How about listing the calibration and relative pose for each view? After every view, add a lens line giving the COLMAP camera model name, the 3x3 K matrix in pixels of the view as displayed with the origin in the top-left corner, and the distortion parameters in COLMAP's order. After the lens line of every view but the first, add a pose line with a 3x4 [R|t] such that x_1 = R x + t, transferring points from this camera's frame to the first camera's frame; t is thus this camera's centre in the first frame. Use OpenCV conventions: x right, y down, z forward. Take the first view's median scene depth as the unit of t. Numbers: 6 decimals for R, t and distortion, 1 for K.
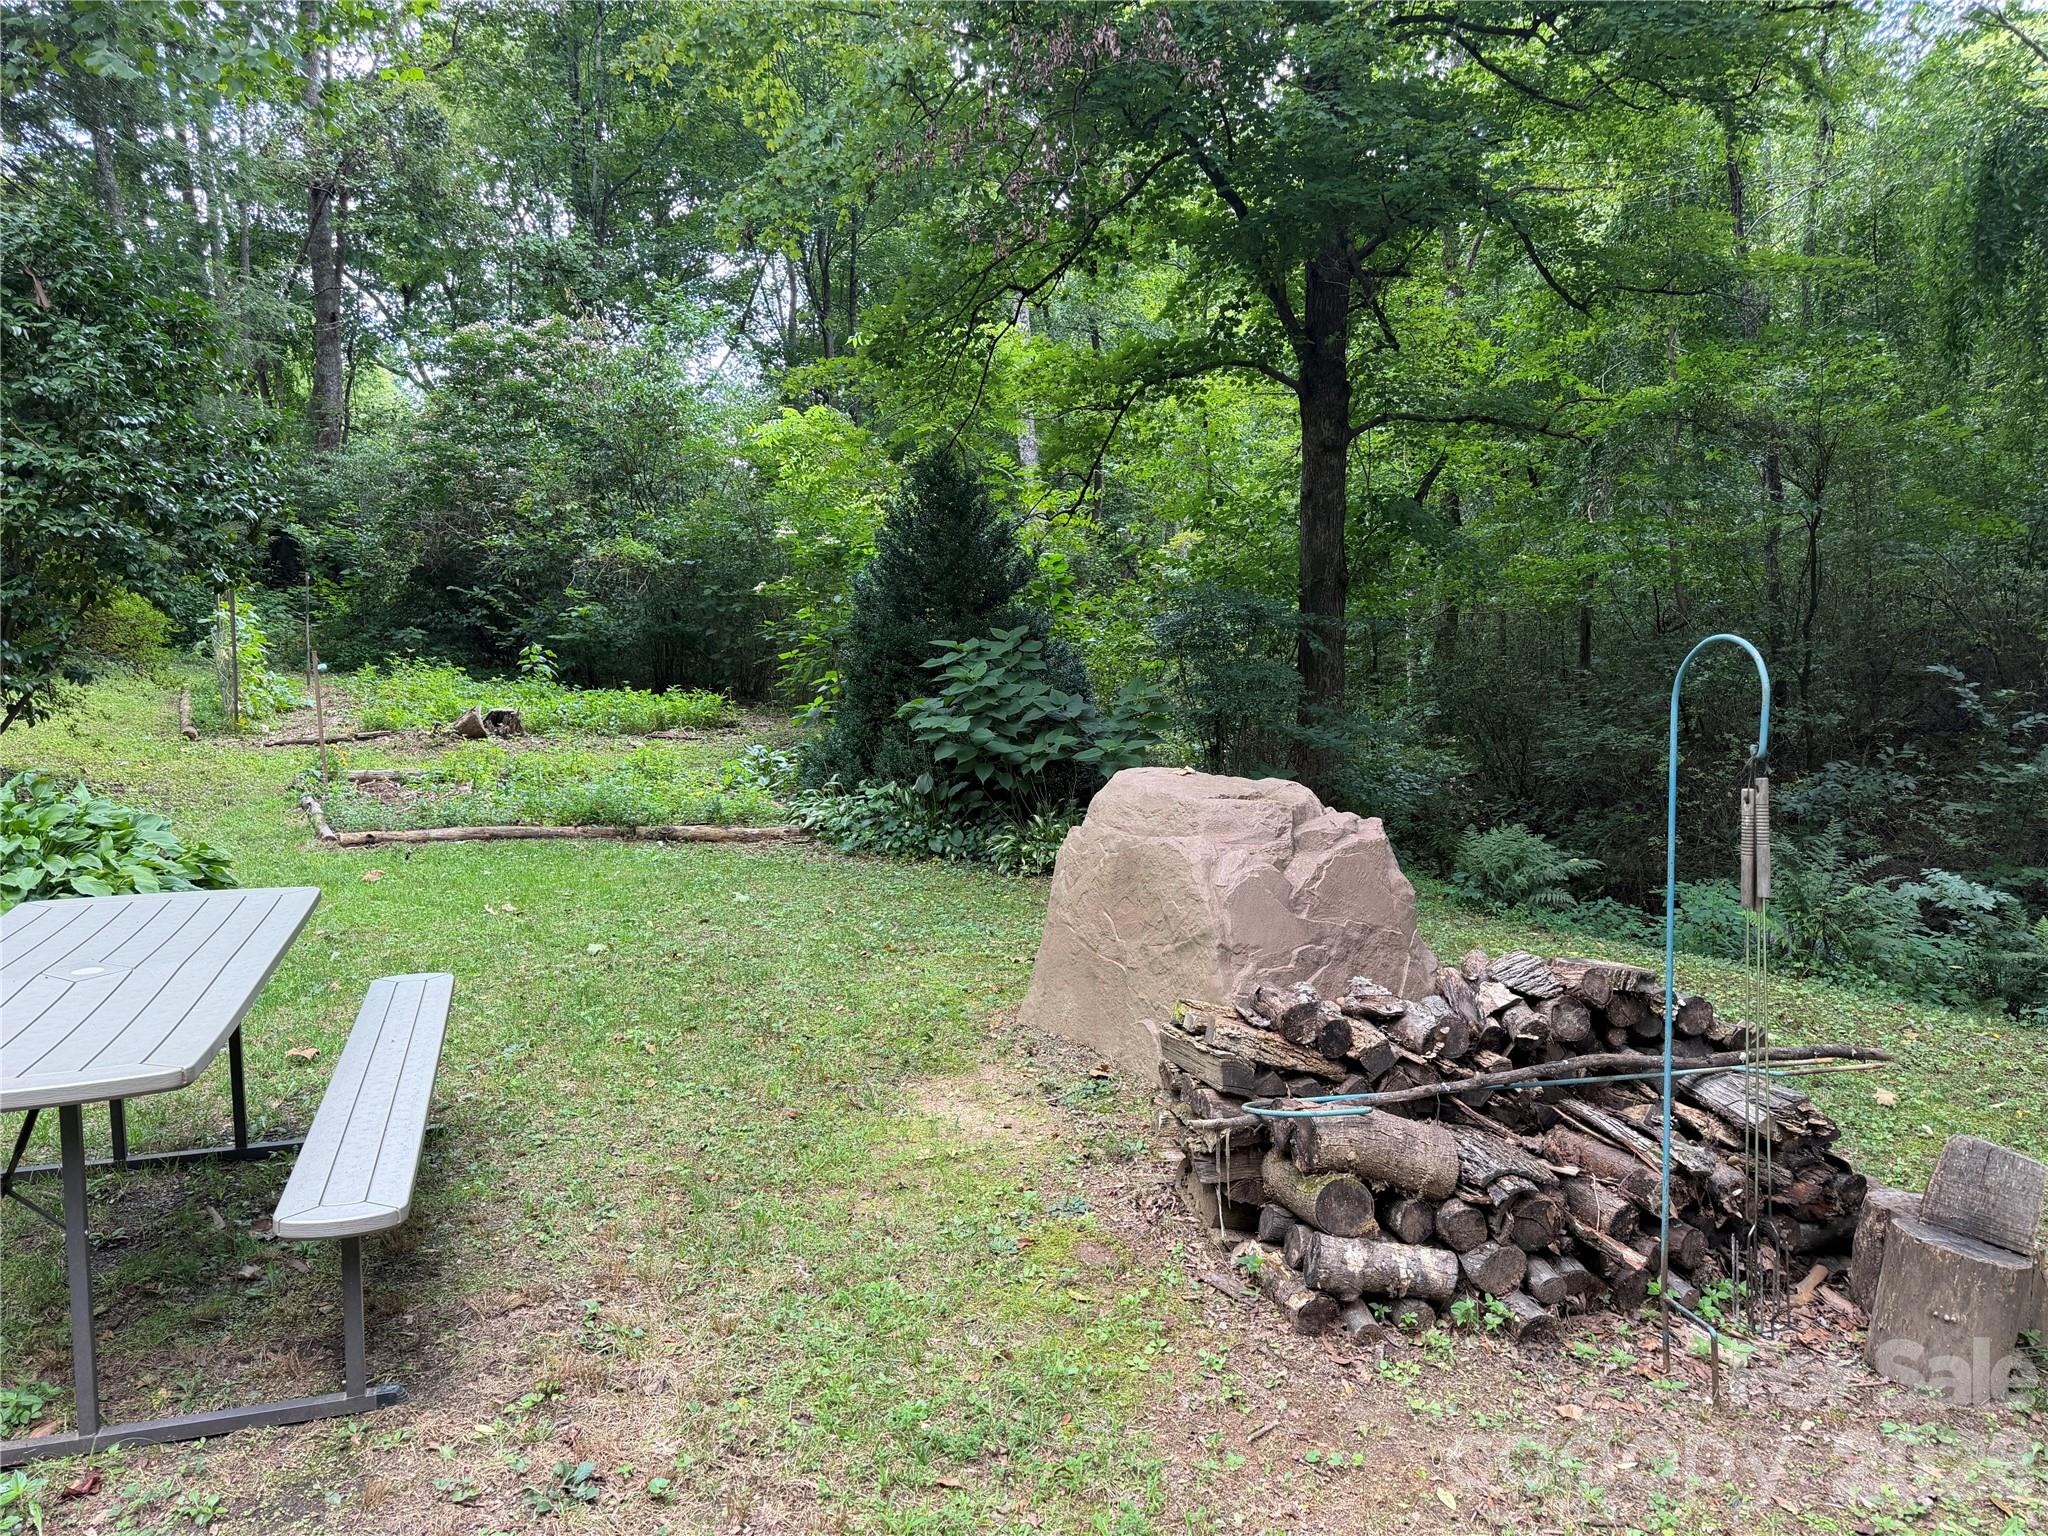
lens RADIAL K [[1468.3, 0, 1024.0], [0, 1468.3, 768.0], [0, 0, 1]] dist [0.053526, -0.067567]
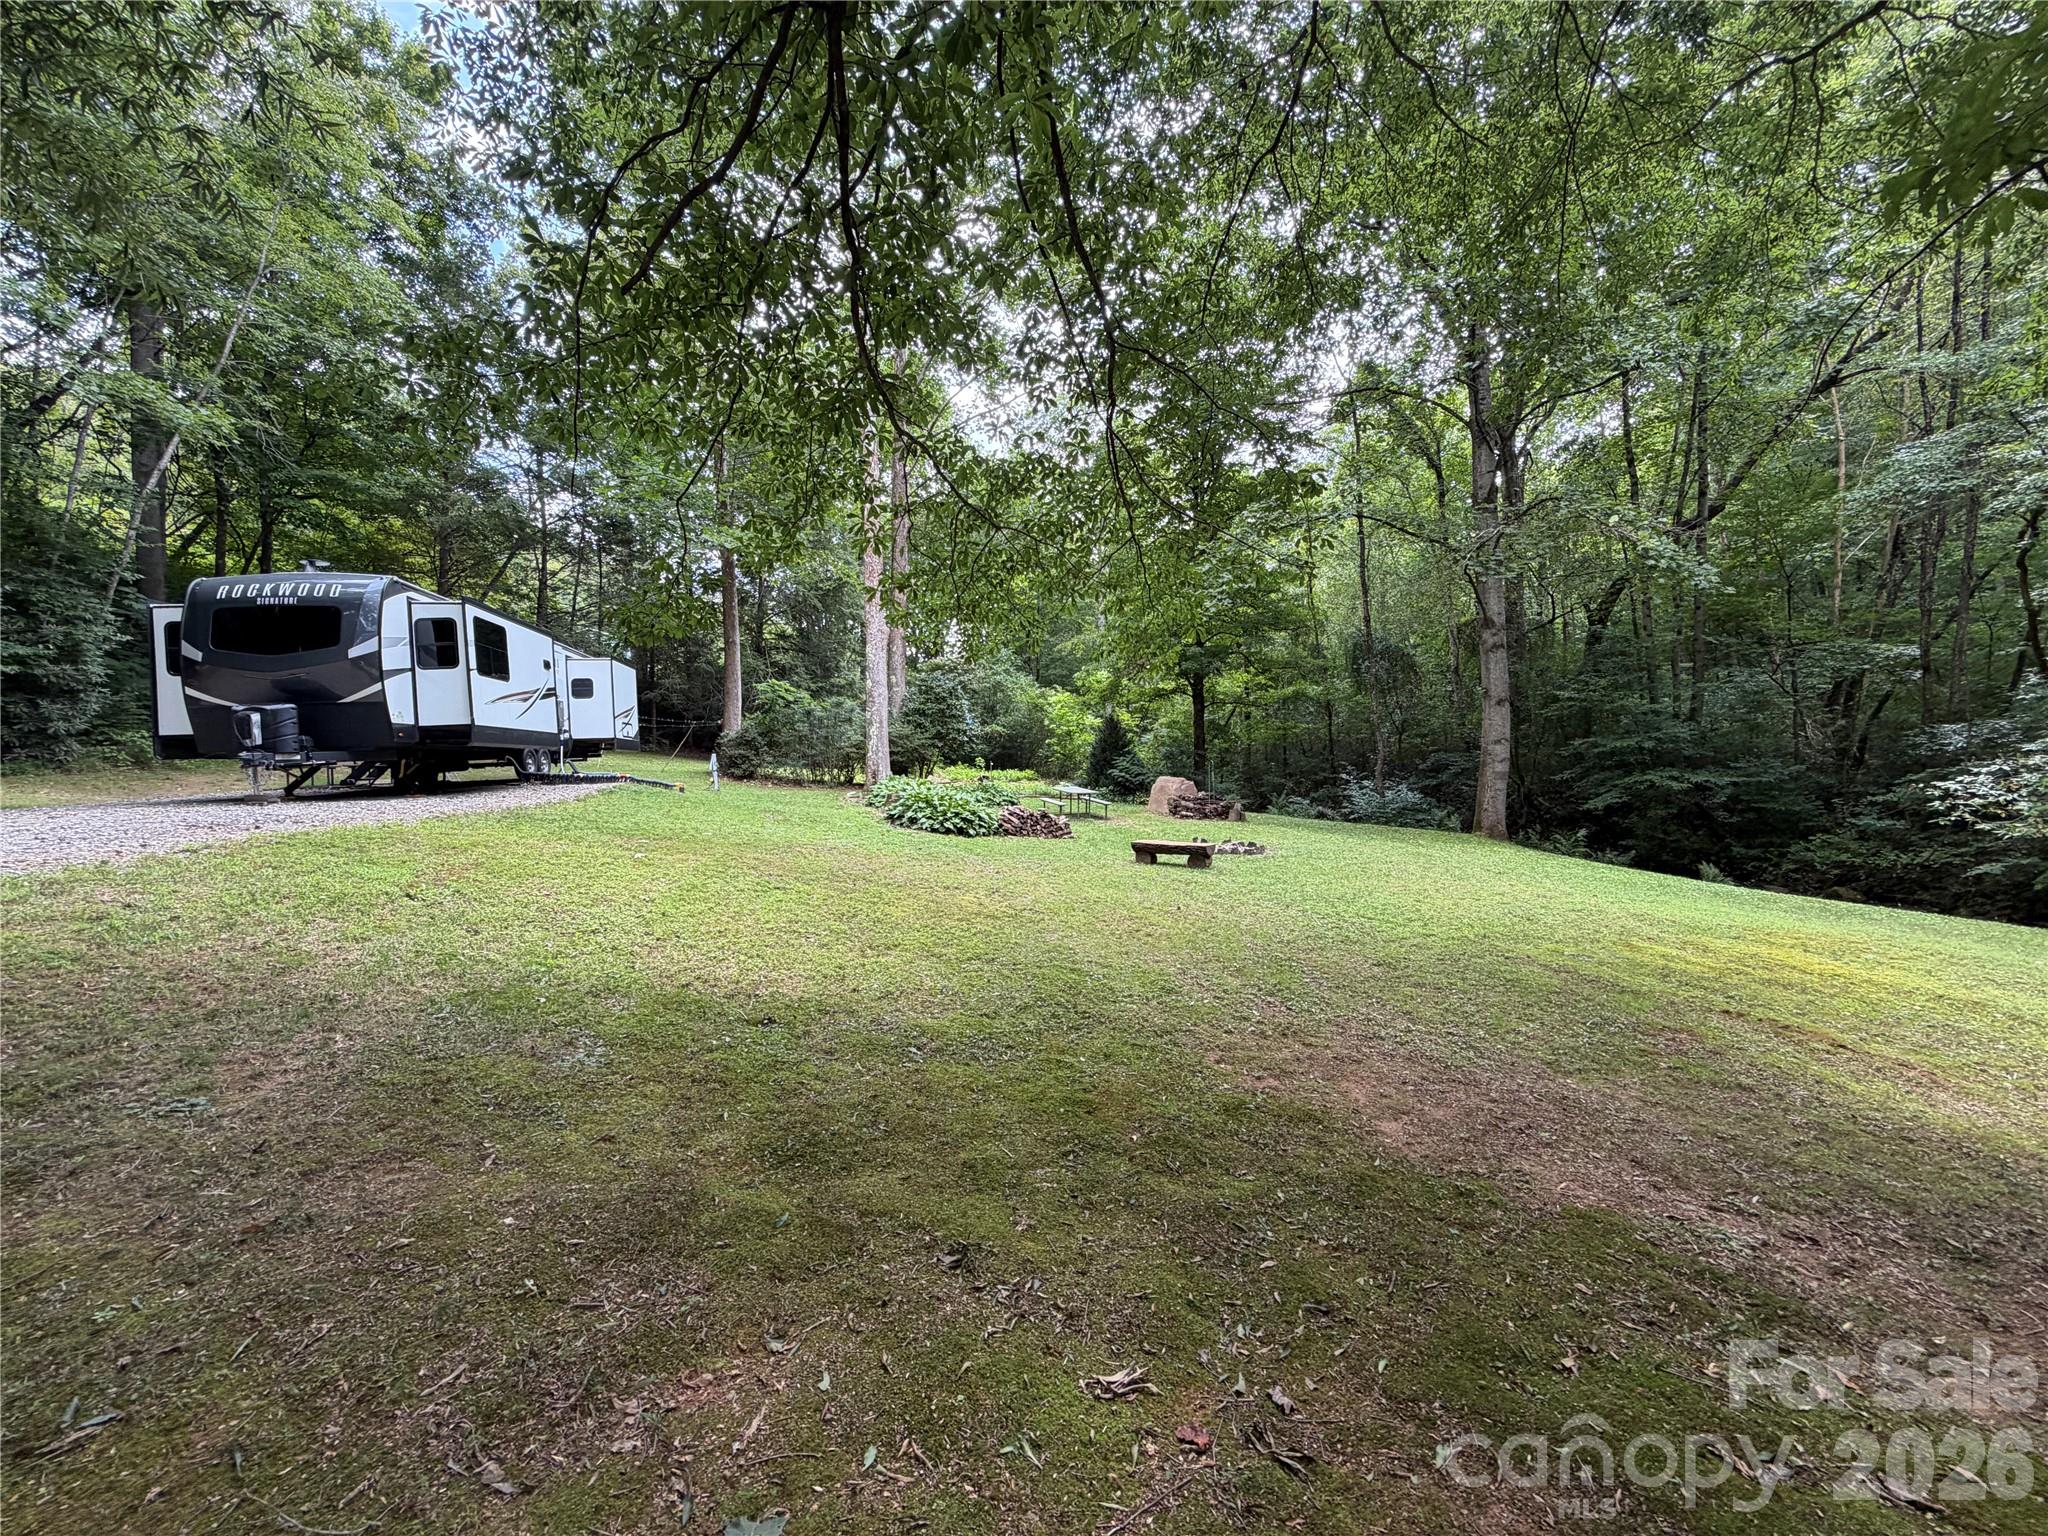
lens RADIAL K [[812.6, 0, 1021.9], [0, 812.6, 772.2], [0, 0, 1]] dist [-0.000750, -0.000350]
pose [[0.998235, -0.005723, -0.059108, -0.221635], [0.002378, 0.998399, -0.056518, 0.119672], [0.059337, 0.056277, 0.996650, -1.799832]]
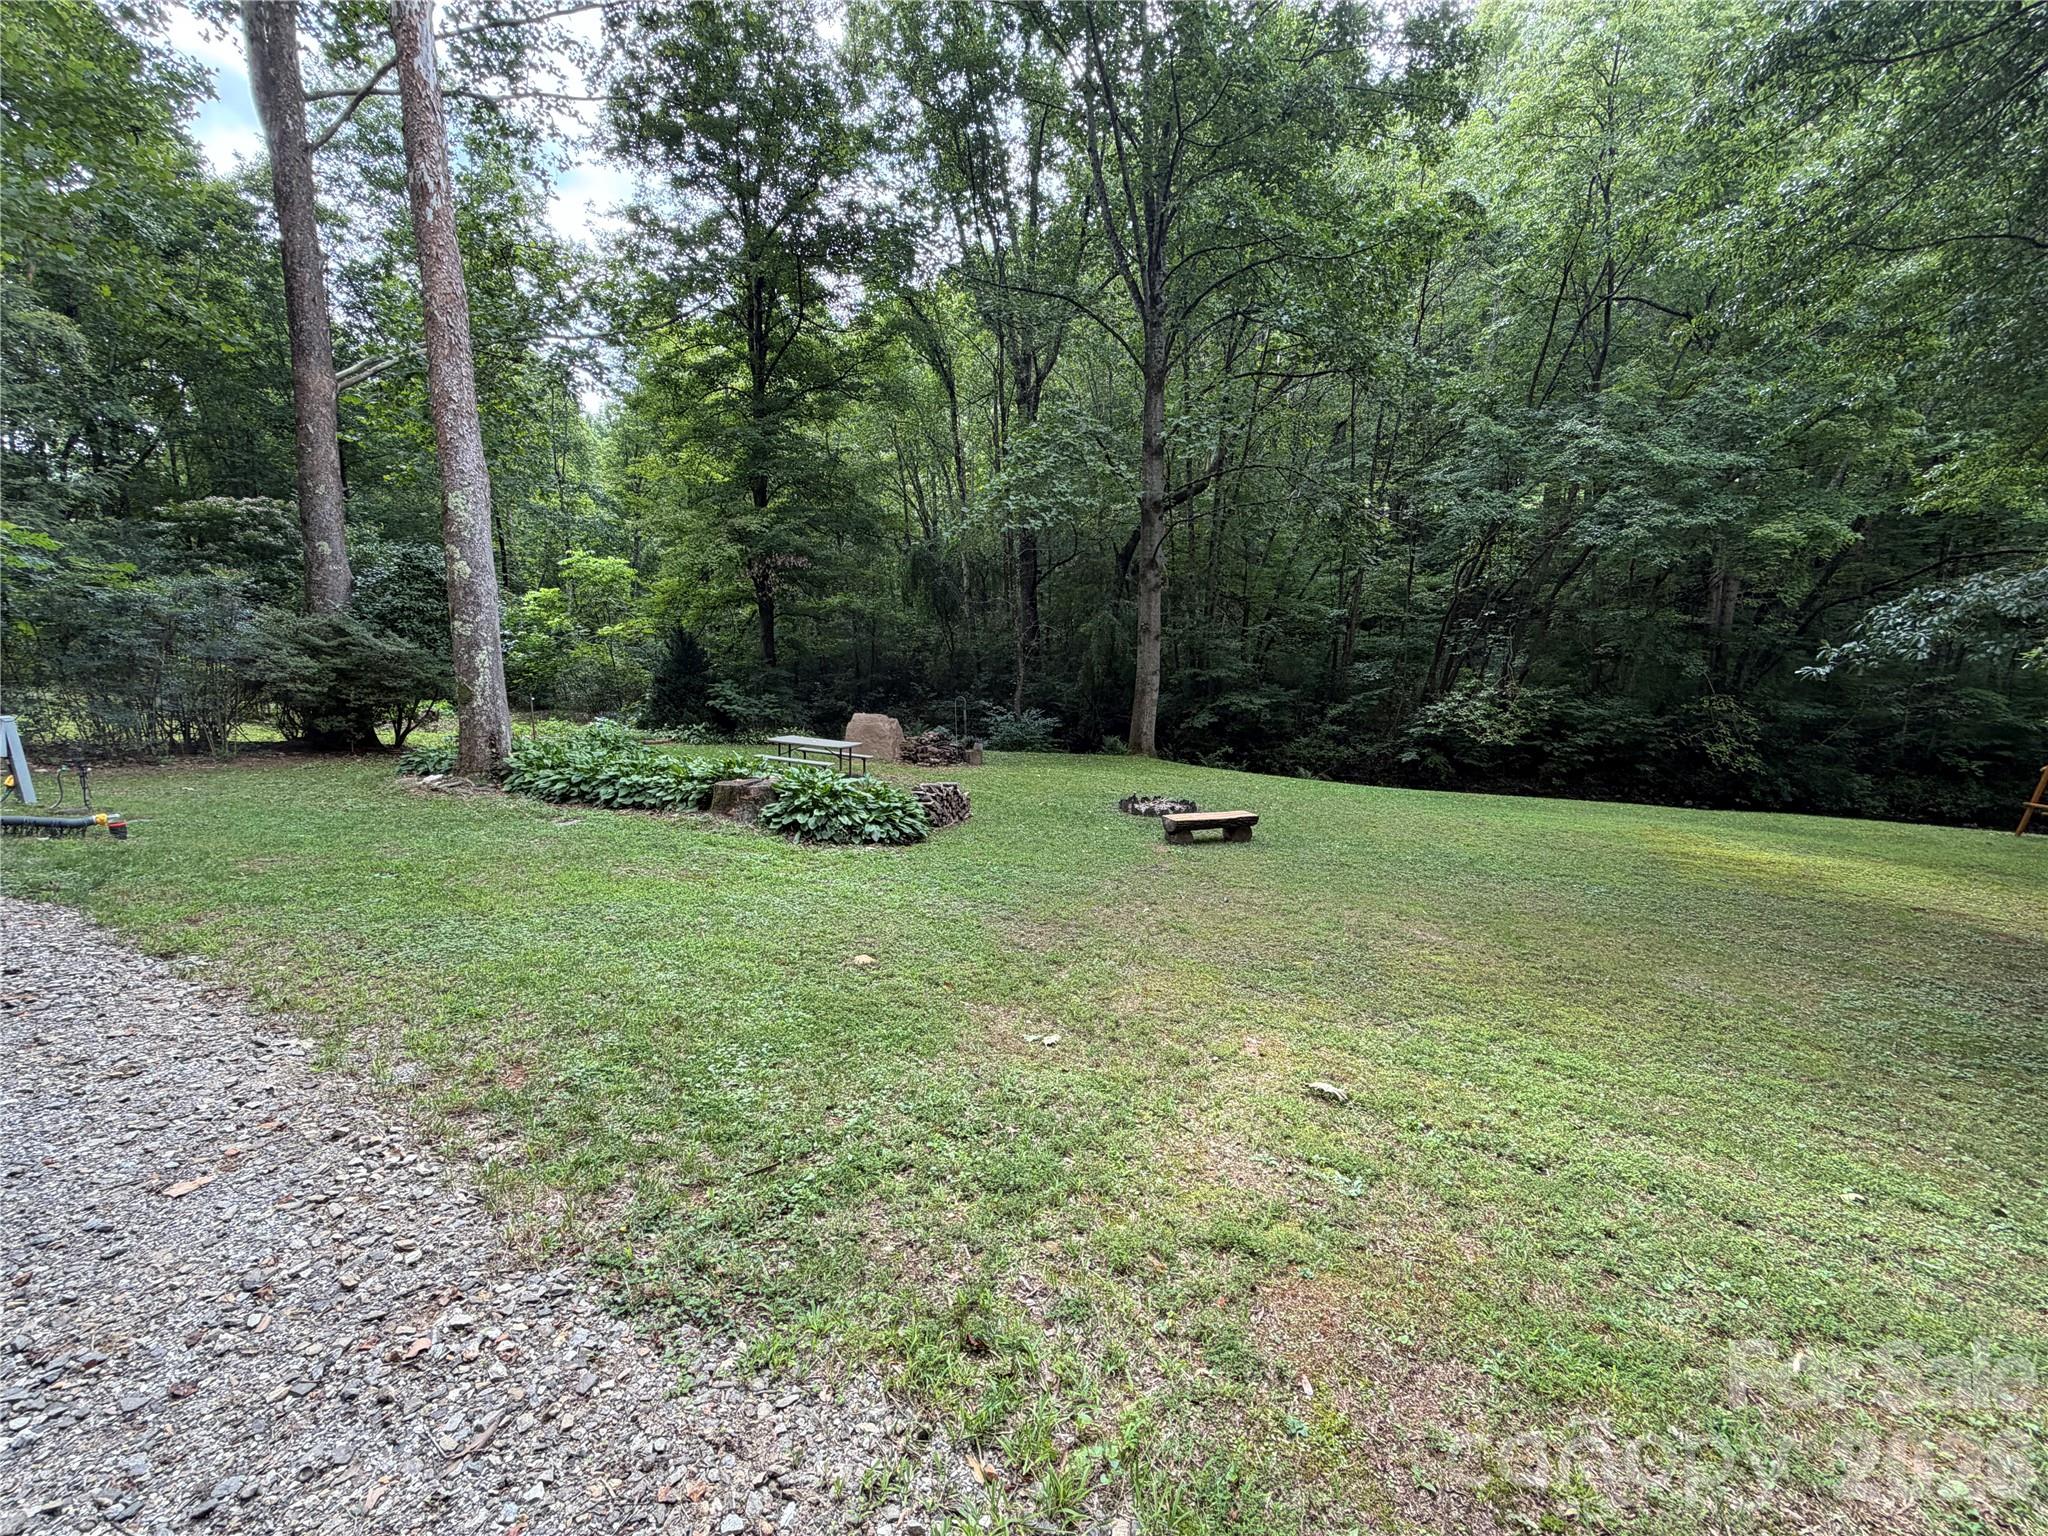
lens RADIAL K [[812.6, 0, 1021.9], [0, 812.6, 772.2], [0, 0, 1]] dist [-0.000750, -0.000350]
pose [[0.691380, -0.103881, 0.714984, -1.061144], [0.050382, 0.994132, 0.095720, -0.025287], [-0.720732, -0.030156, 0.692557, -1.044158]]
